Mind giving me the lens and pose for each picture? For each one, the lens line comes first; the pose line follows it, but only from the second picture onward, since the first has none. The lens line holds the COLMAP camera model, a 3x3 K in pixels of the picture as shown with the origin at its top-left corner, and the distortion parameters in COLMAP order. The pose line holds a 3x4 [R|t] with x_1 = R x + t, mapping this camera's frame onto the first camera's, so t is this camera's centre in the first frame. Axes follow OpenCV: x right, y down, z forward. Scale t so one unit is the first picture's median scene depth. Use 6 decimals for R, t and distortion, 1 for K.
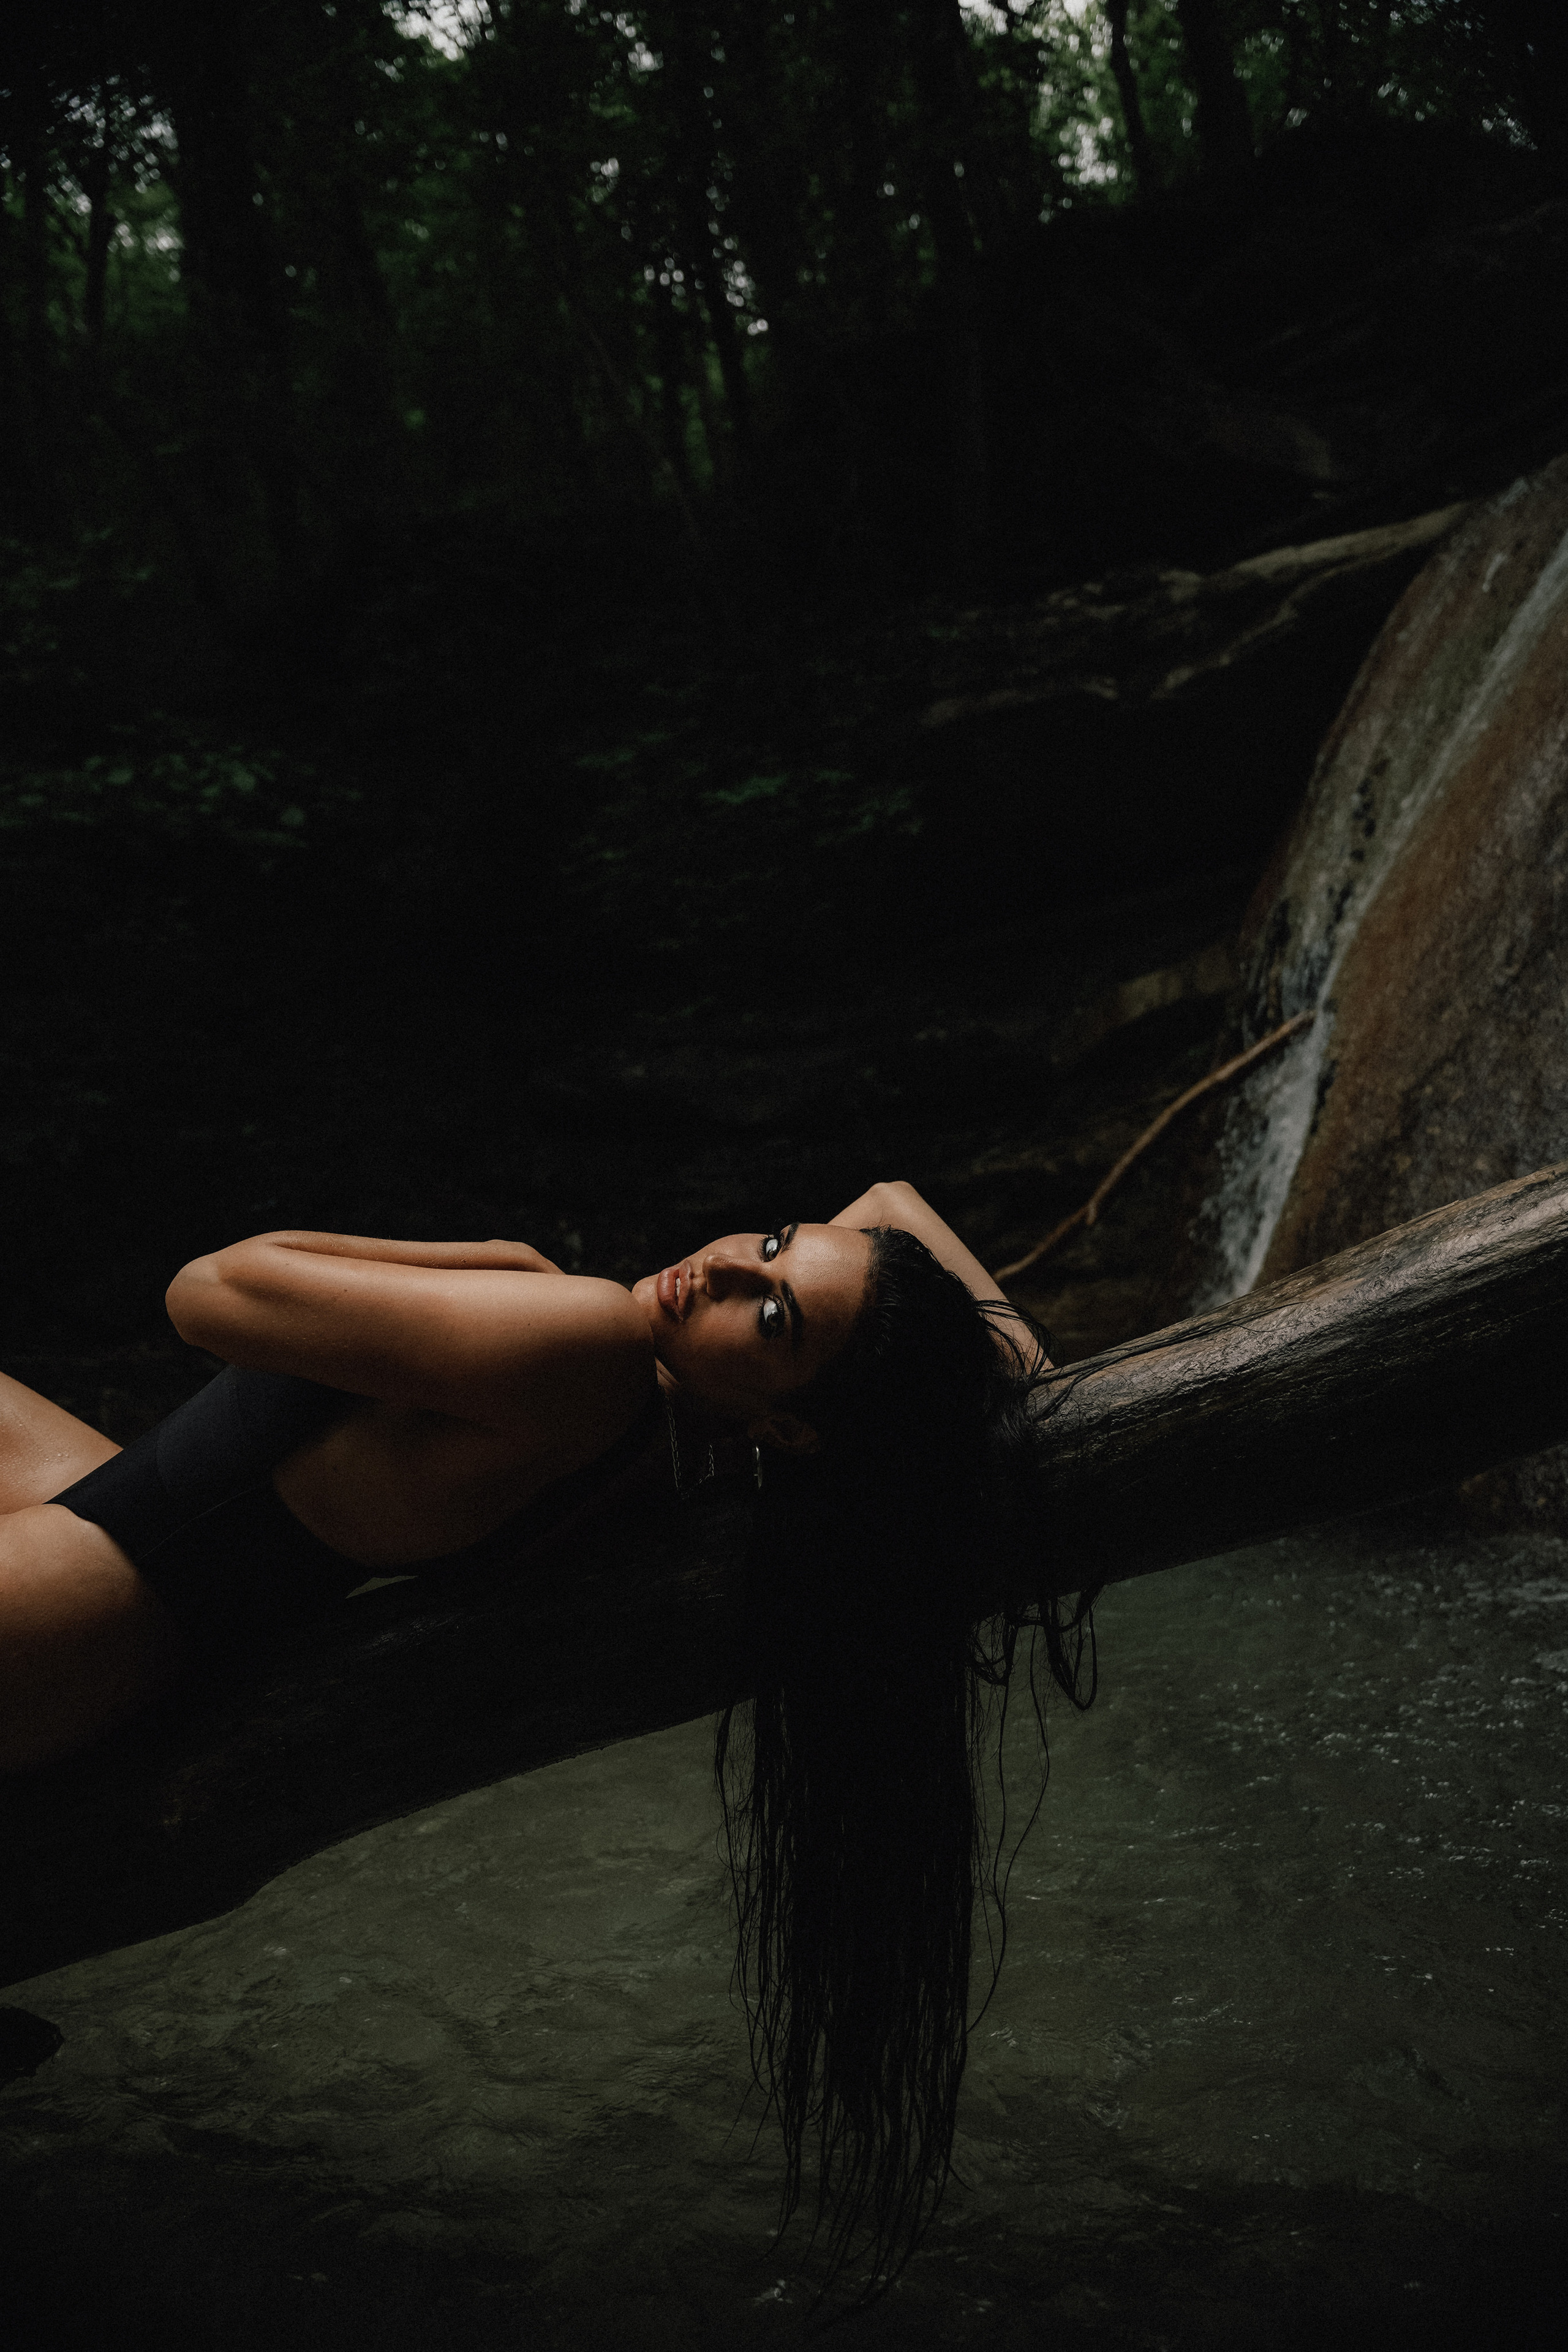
lens RADIAL K [[1549.7, 0, 774.9], [0, 1549.7, 1177.6], [0, 0, 1]] dist [-0.011341, 0.002943]
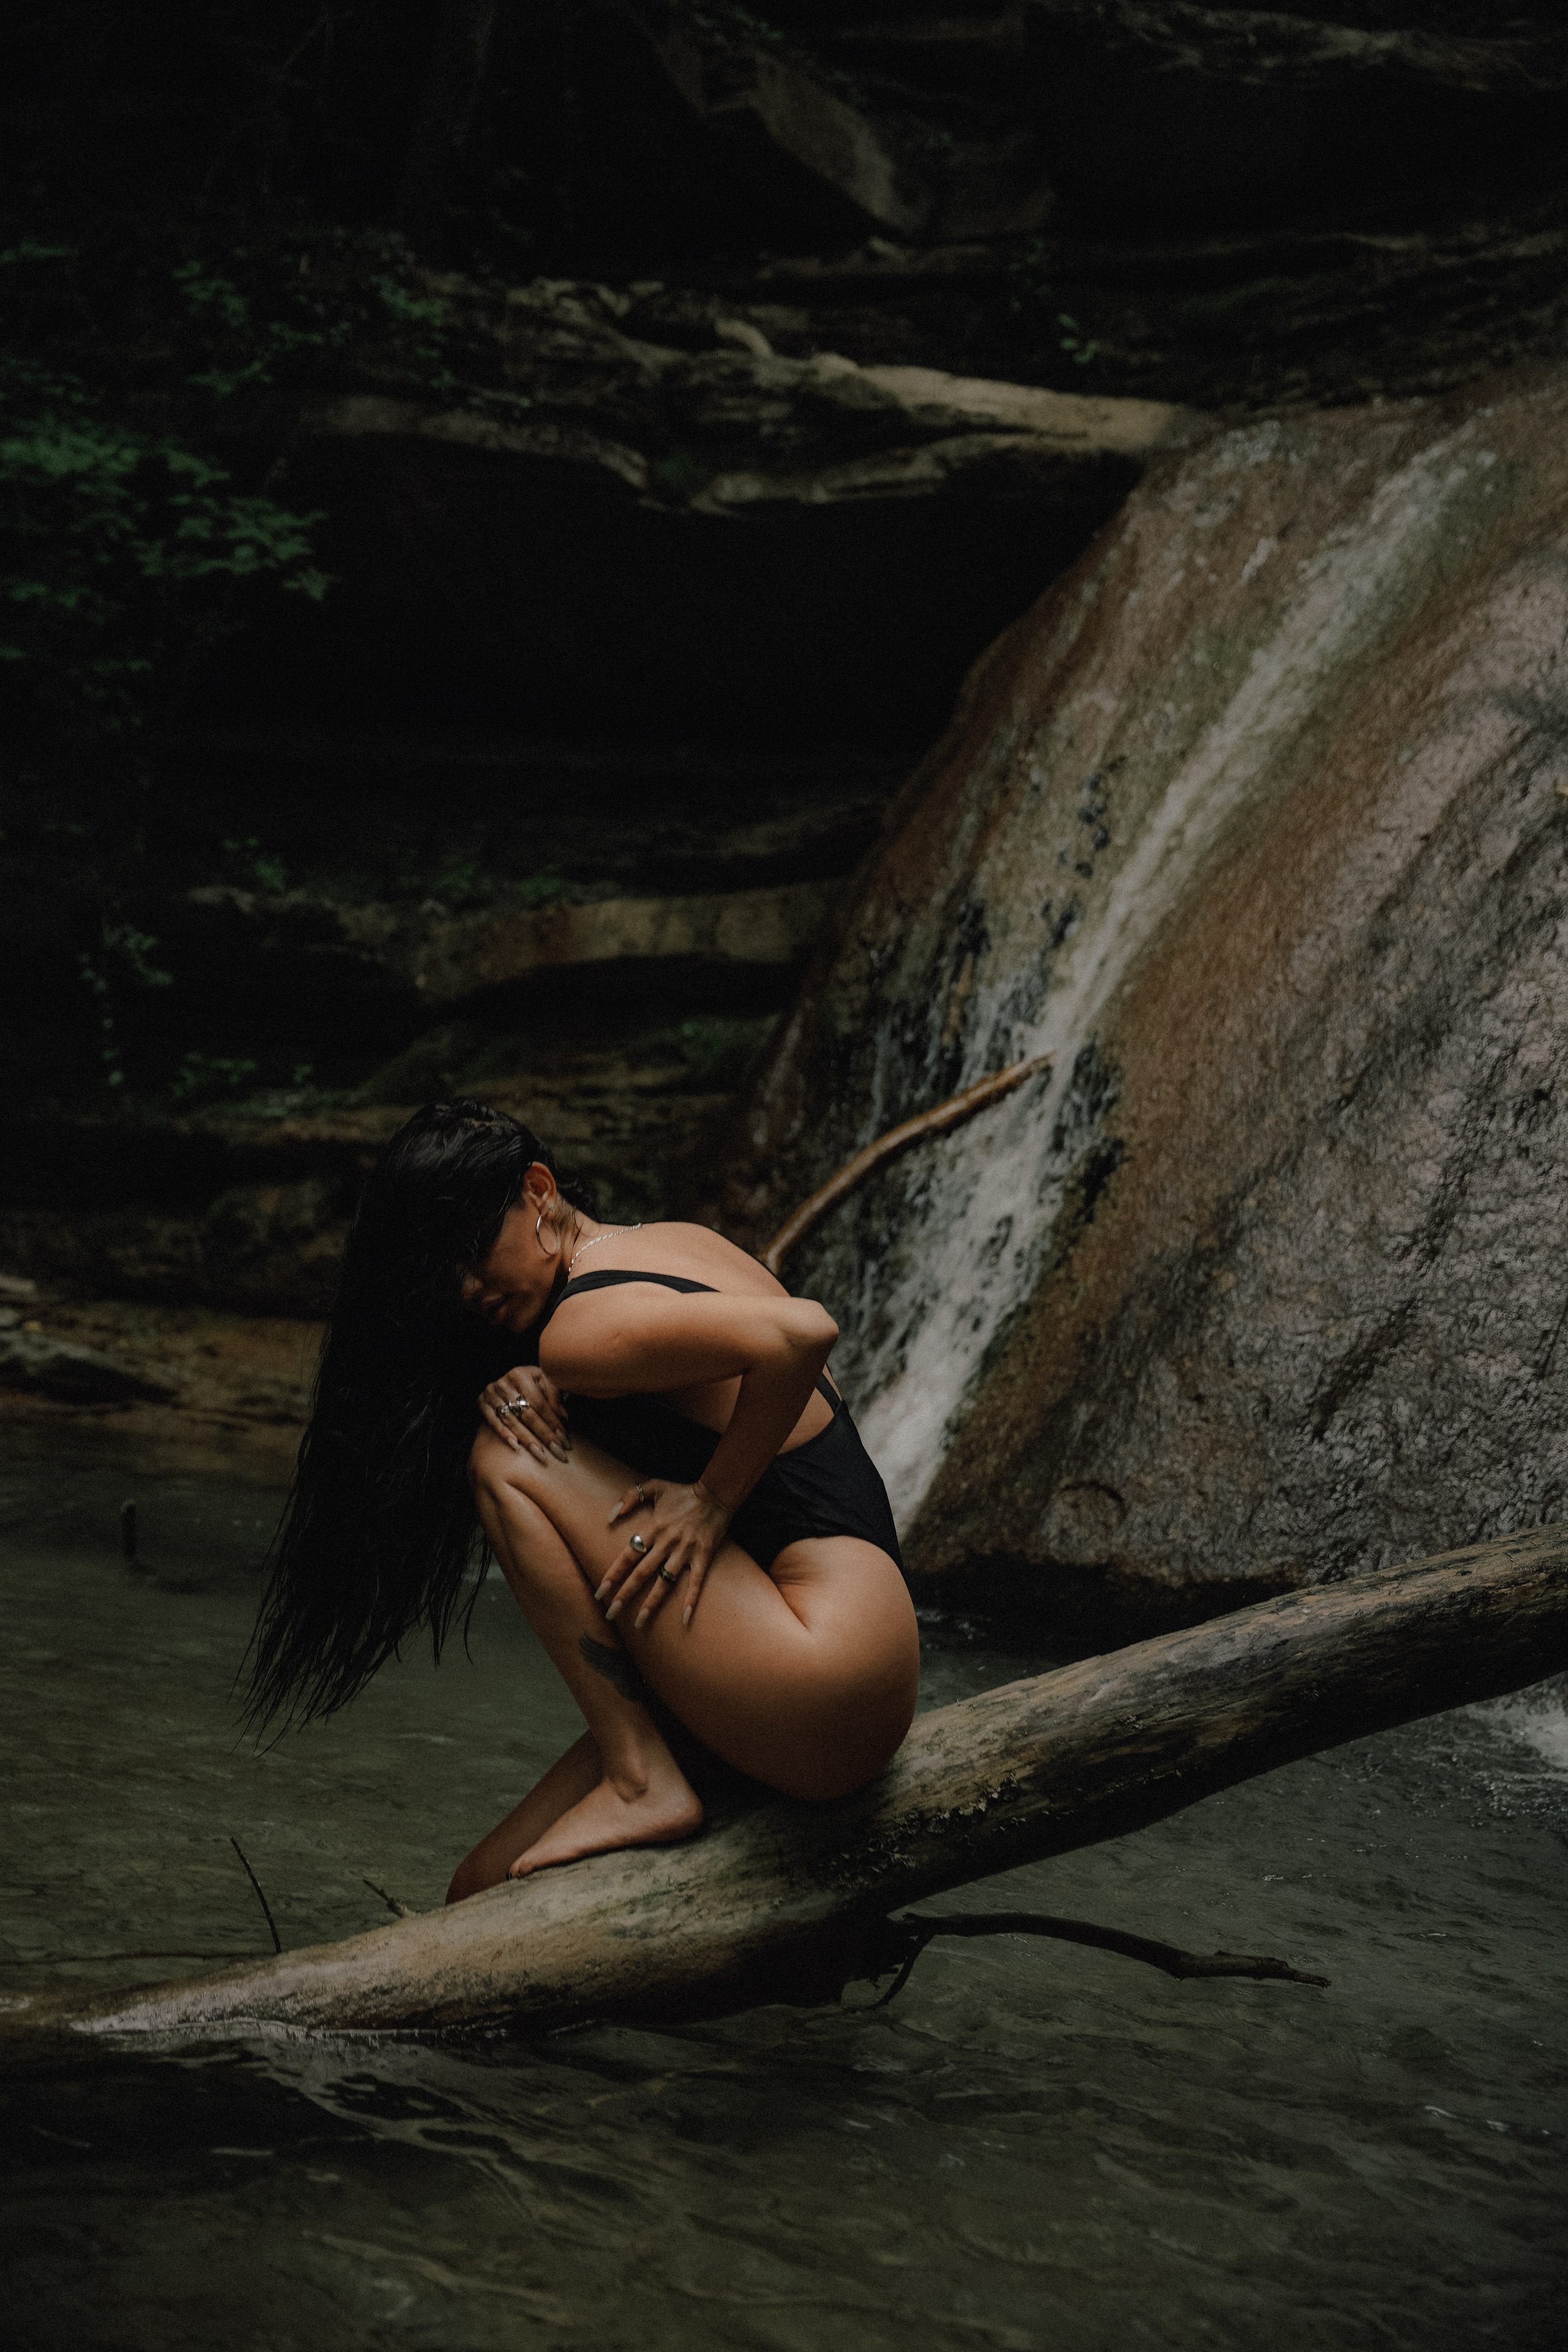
lens RADIAL K [[2883.7, 0, 792.2], [0, 2883.7, 1176.2], [0, 0, 1]] dist [0.005003, 0.000000]
pose [[0.848318, 0.162553, 0.503918, -0.322448], [-0.174794, 0.984330, -0.023268, 0.006686], [-0.499804, -0.068343, 0.863438, -0.153031]]
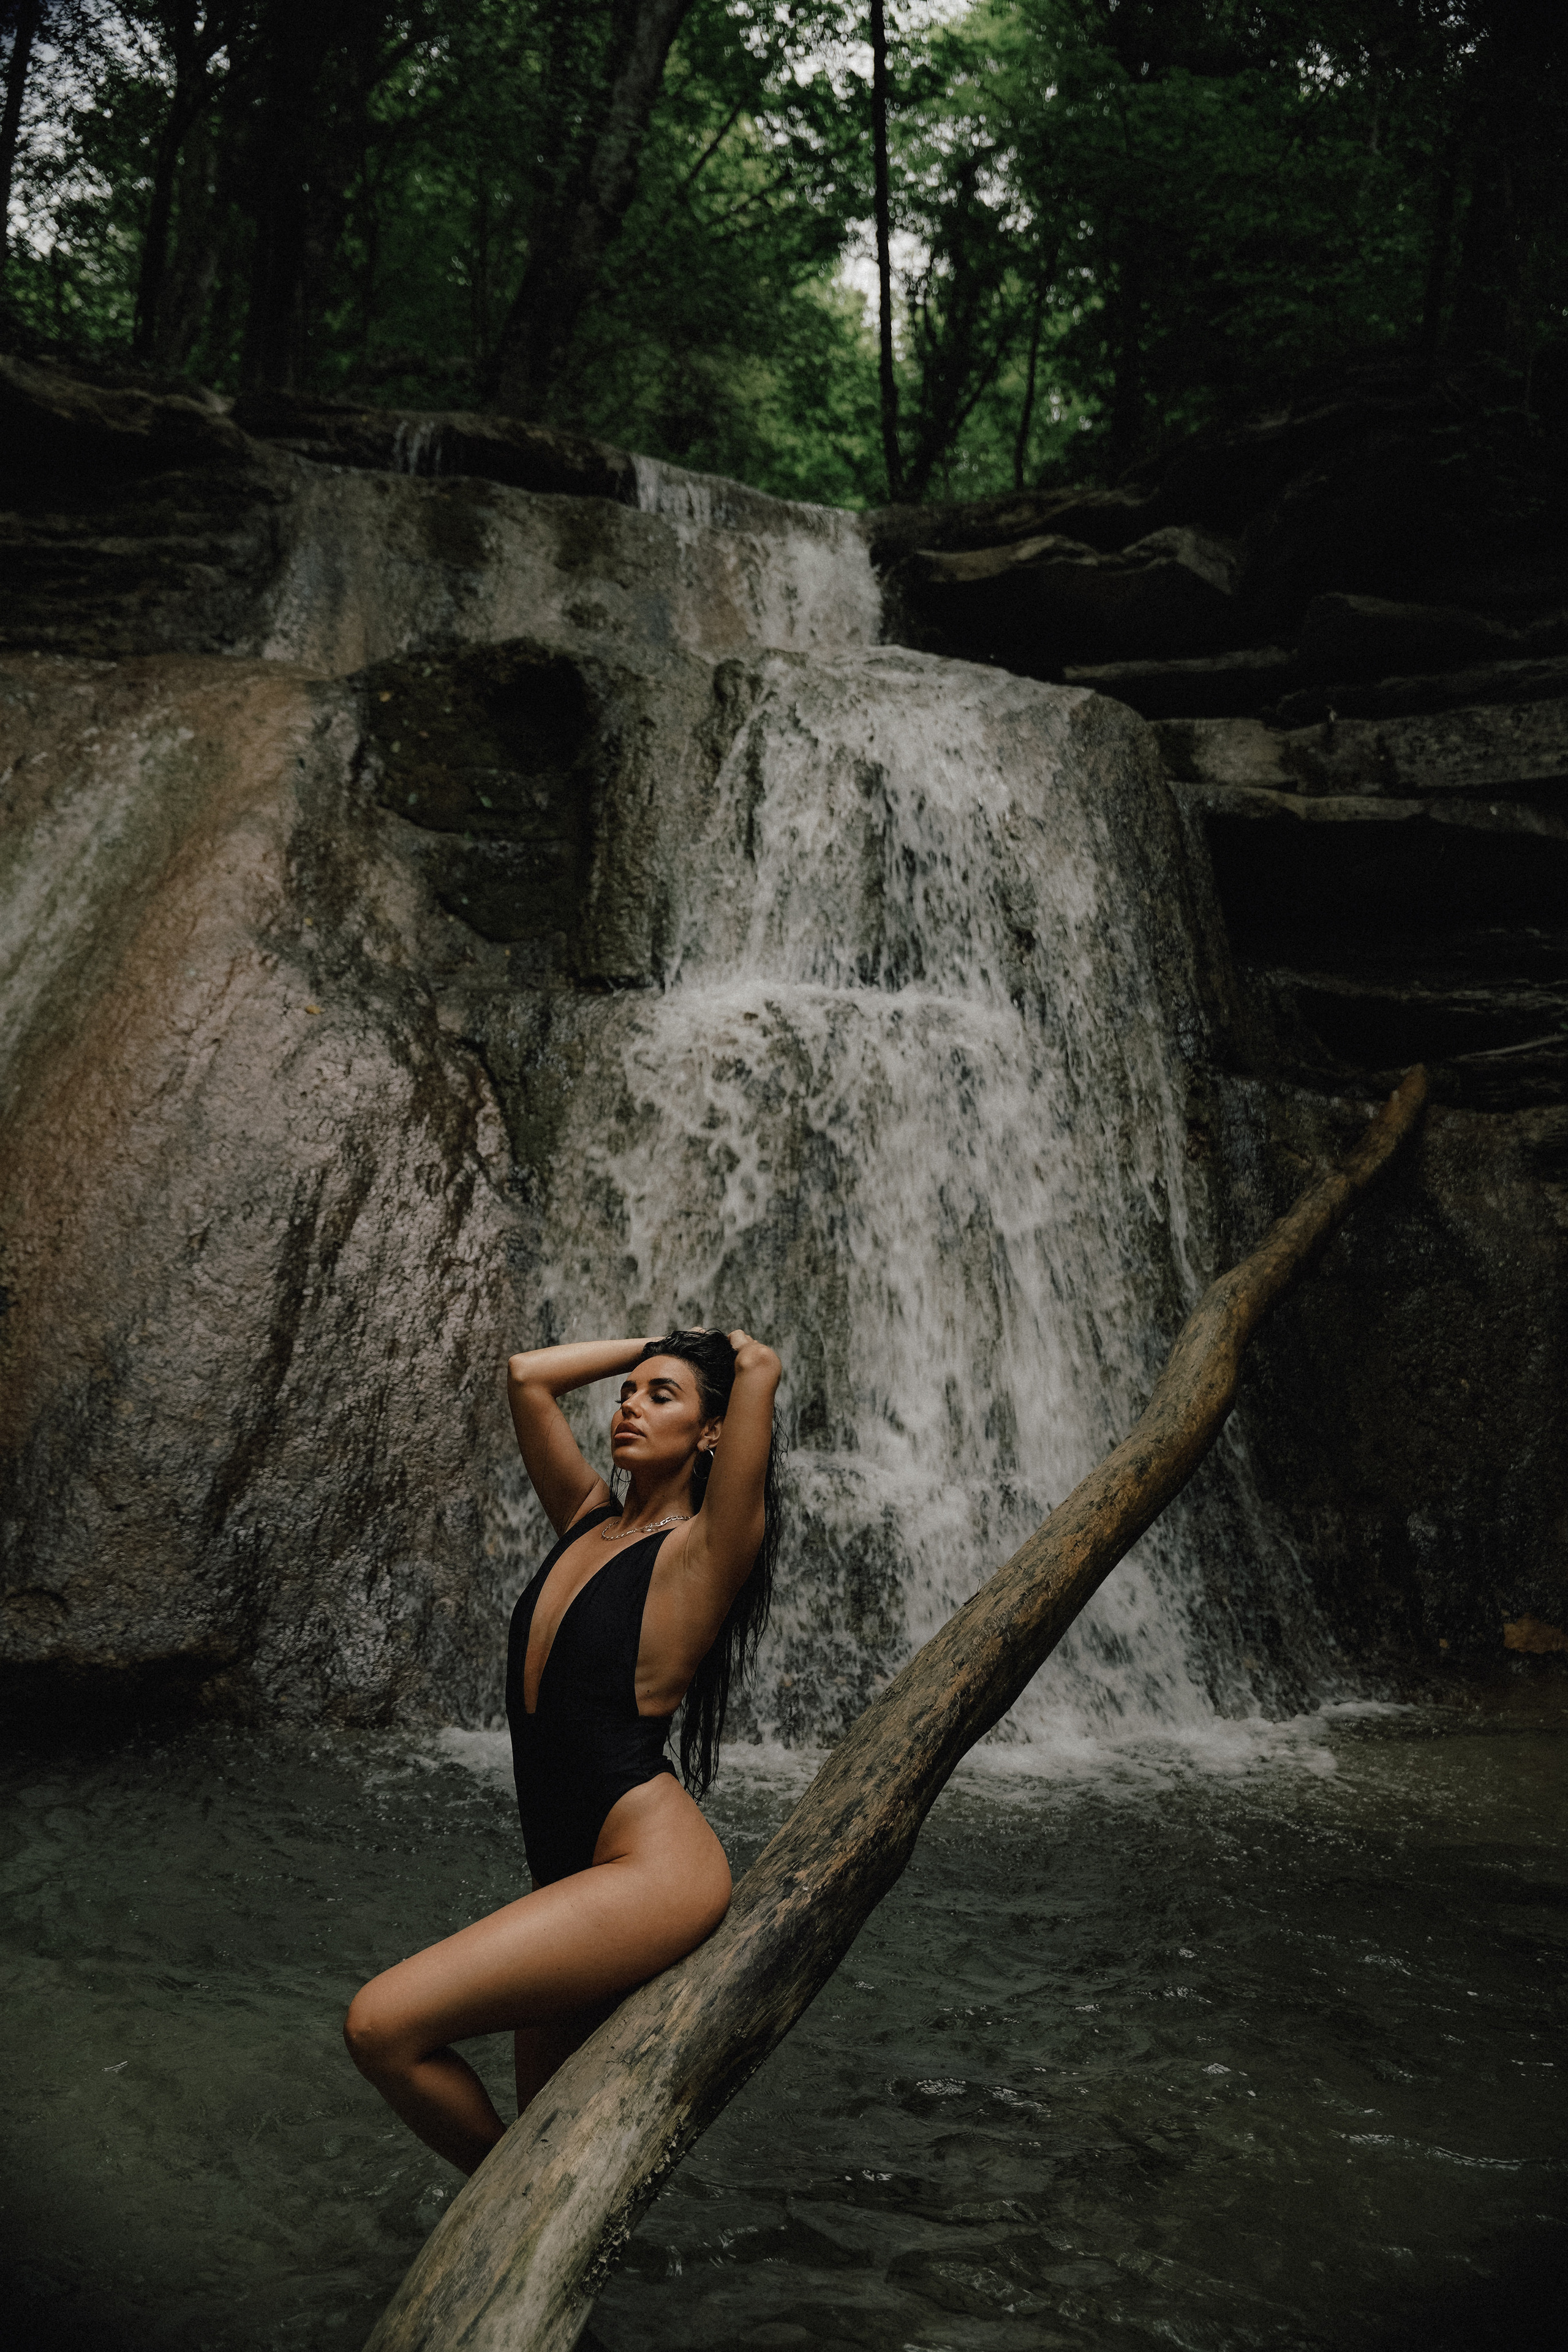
lens RADIAL K [[1843.7, 0, 786.7], [0, 1843.7, 1181.3], [0, 0, 1]] dist [-0.004377, -0.003056]
pose [[0.258995, 0.126132, 0.957608, -0.381537], [-0.123442, 0.987629, -0.096700, -0.050009], [-0.957958, -0.093164, 0.271361, 0.091924]]
